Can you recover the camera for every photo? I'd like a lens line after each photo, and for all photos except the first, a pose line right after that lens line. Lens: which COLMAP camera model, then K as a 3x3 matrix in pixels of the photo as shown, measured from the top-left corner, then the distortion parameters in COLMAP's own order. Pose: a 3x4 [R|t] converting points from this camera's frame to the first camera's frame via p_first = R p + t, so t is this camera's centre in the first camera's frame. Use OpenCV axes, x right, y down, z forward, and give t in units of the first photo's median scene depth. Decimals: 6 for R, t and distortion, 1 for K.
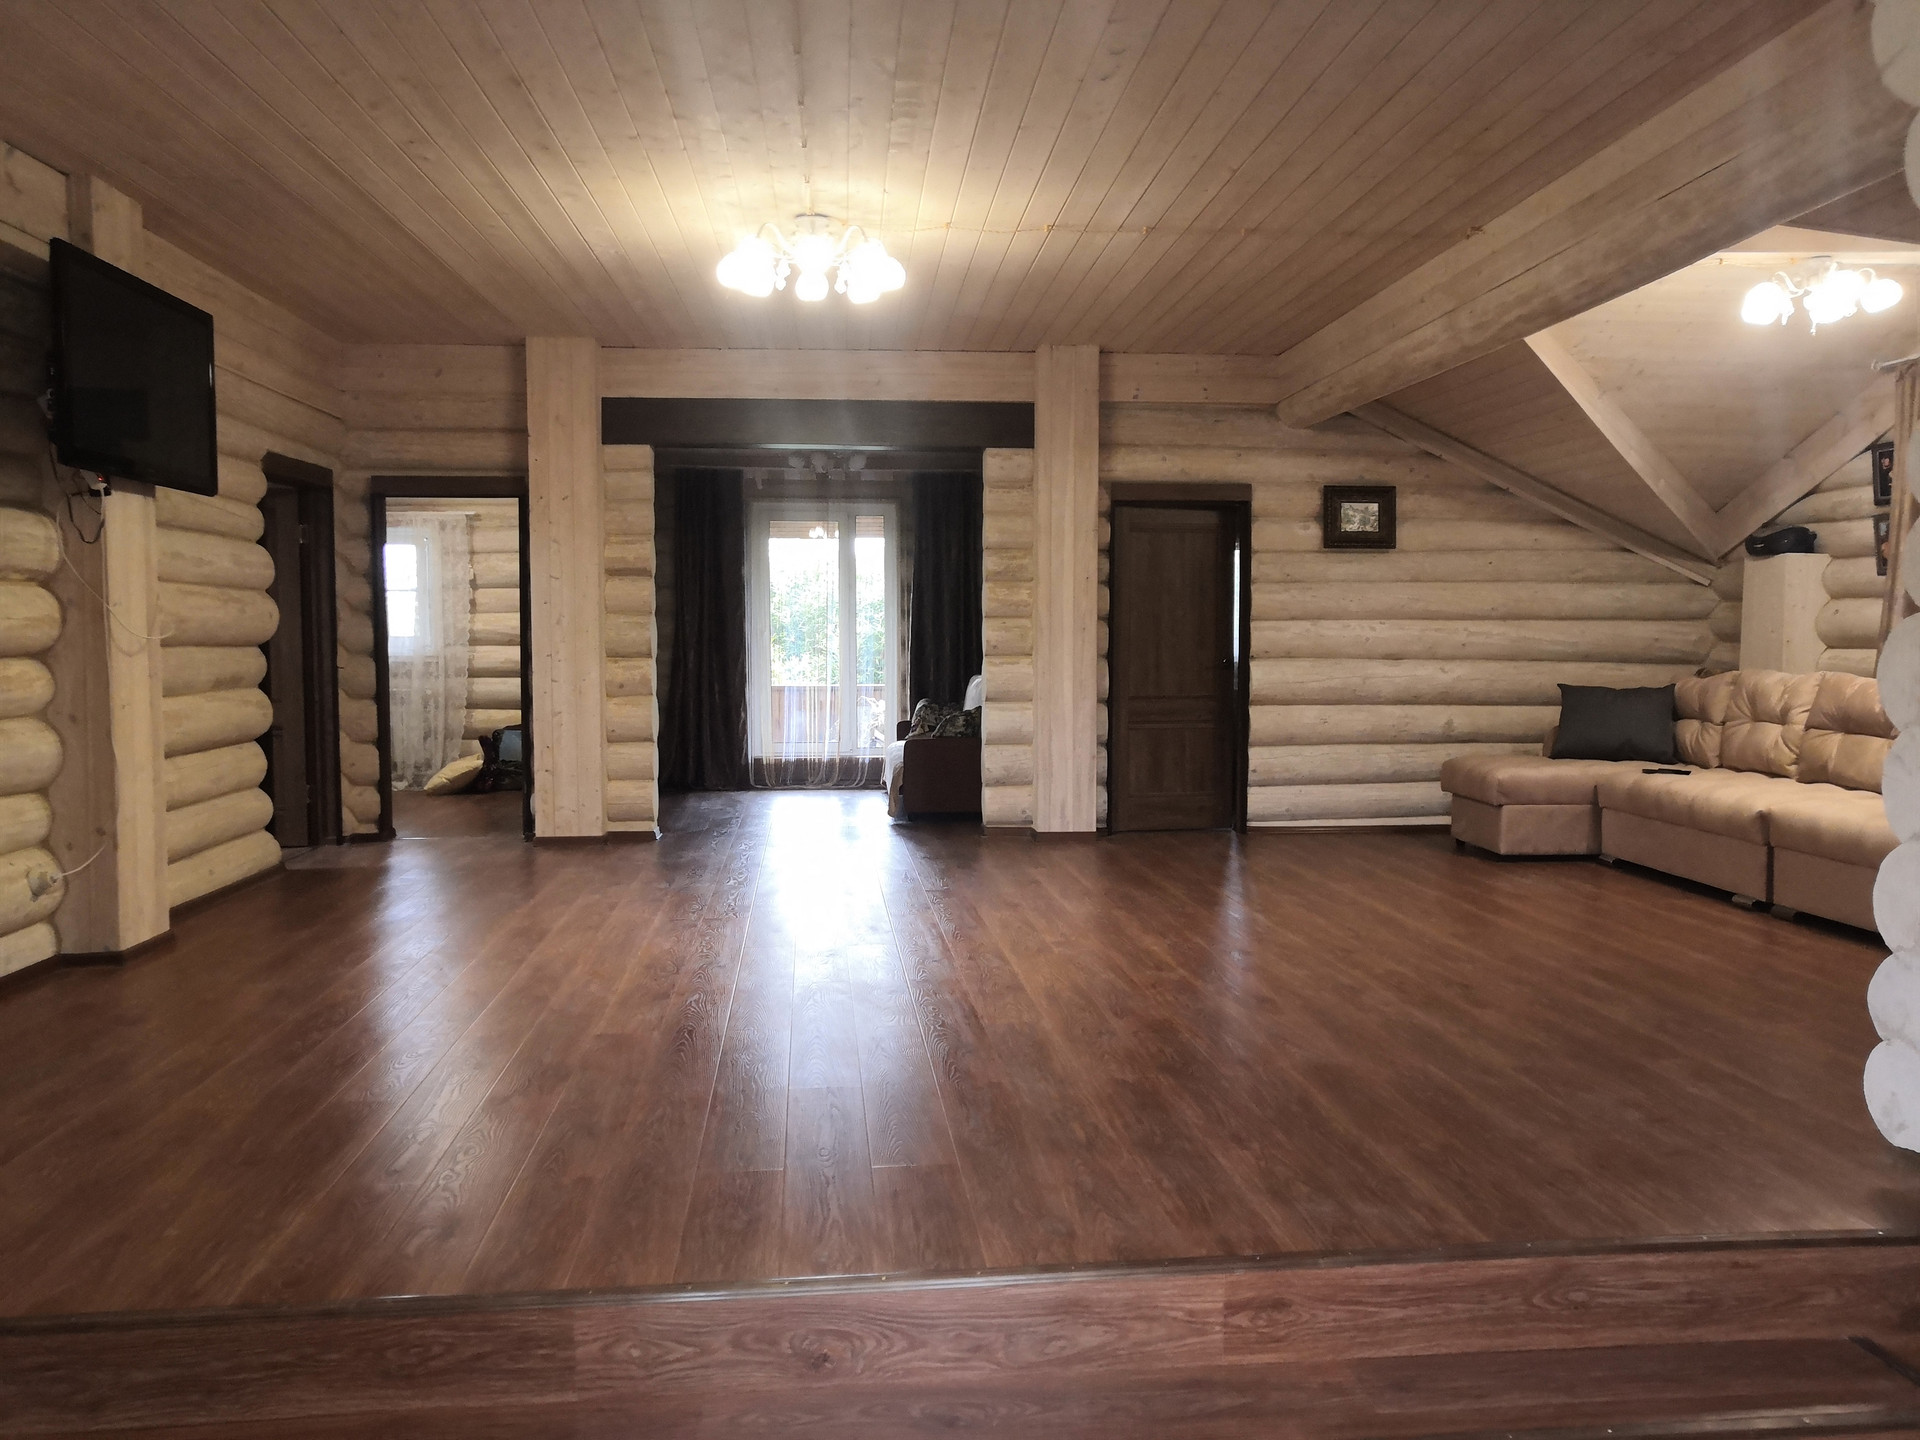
lens RADIAL K [[1477.0, 0, 960.0], [0, 1477.0, 720.0], [0, 0, 1]] dist [0.006445, 0.002058]
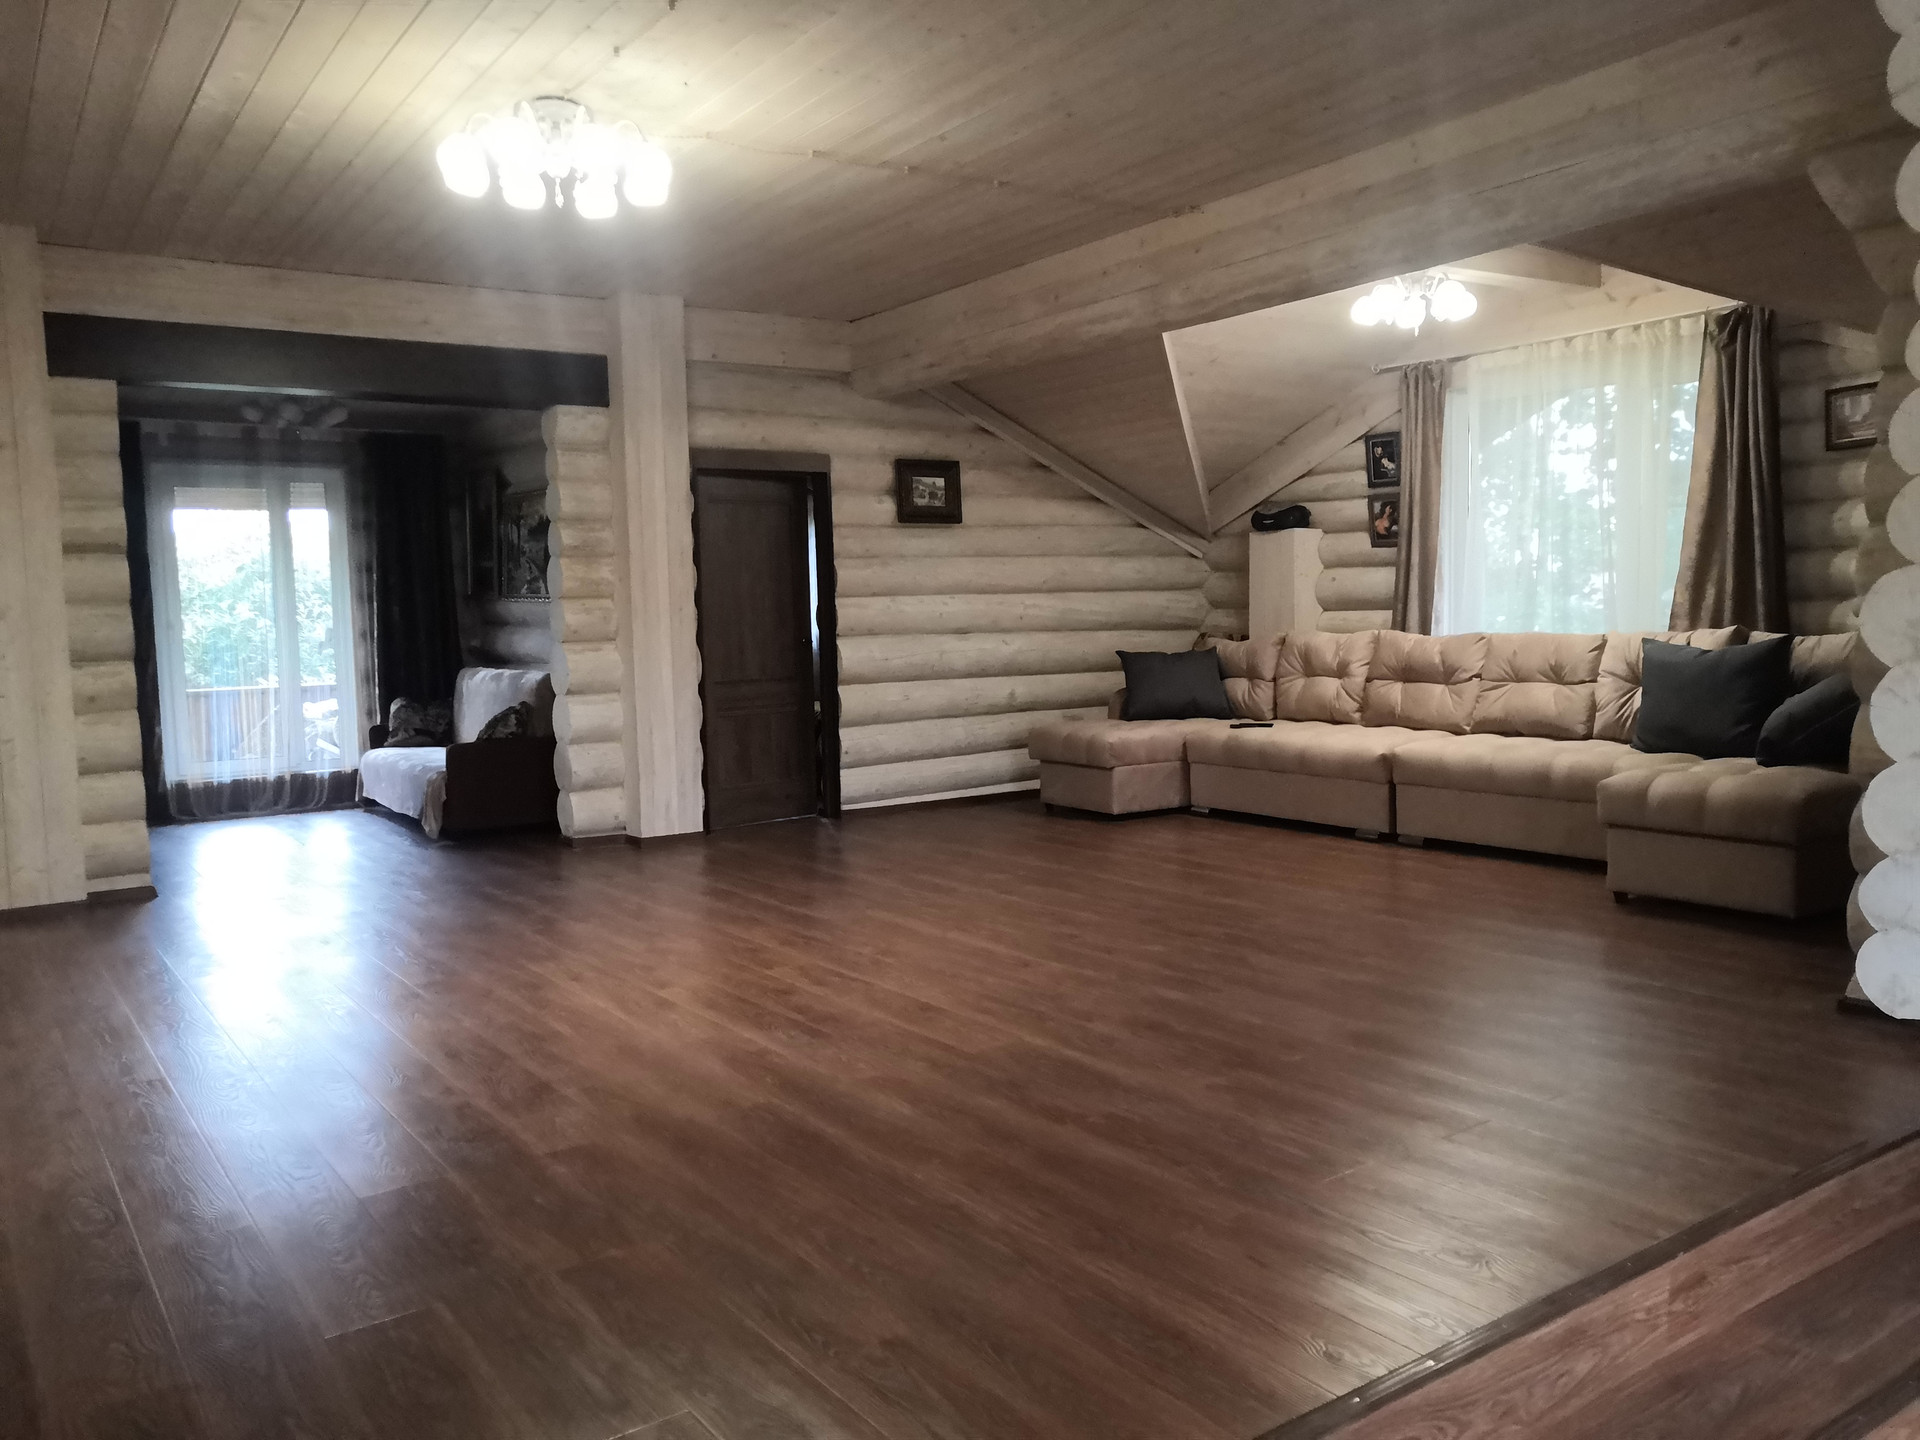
lens RADIAL K [[1477.0, 0, 960.0], [0, 1477.0, 720.0], [0, 0, 1]] dist [0.006445, 0.002058]
pose [[0.871531, -0.059286, 0.486744, -0.207833], [0.054085, 0.998230, 0.024745, -0.006889], [-0.487349, 0.004760, 0.873194, 0.121362]]
